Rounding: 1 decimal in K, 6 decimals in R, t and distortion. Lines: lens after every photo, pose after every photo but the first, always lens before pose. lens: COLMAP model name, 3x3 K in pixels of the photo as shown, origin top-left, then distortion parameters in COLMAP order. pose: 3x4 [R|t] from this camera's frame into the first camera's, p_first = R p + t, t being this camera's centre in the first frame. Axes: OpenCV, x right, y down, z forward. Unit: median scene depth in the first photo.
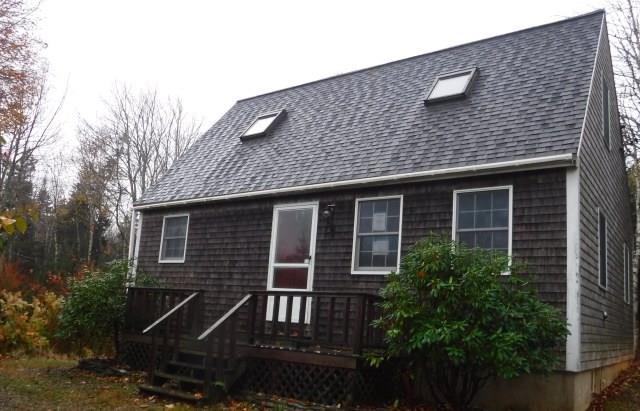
lens RADIAL K [[528.0, 0, 321.2], [0, 528.0, 206.4], [0, 0, 1]] dist [-0.073703, 0.041656]
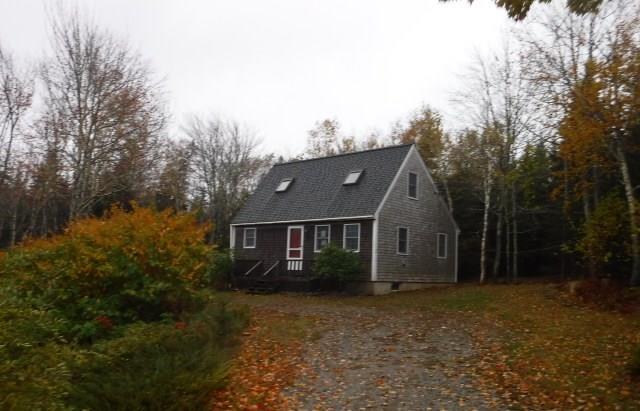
lens RADIAL K [[528.0, 0, 319.8], [0, 528.0, 205.3], [0, 0, 1]] dist [-0.073703, 0.041656]
pose [[0.994041, -0.046955, -0.098376, 0.354157], [0.054724, 0.995464, 0.077822, -0.323830], [0.094275, -0.082741, 0.992102, -1.693589]]
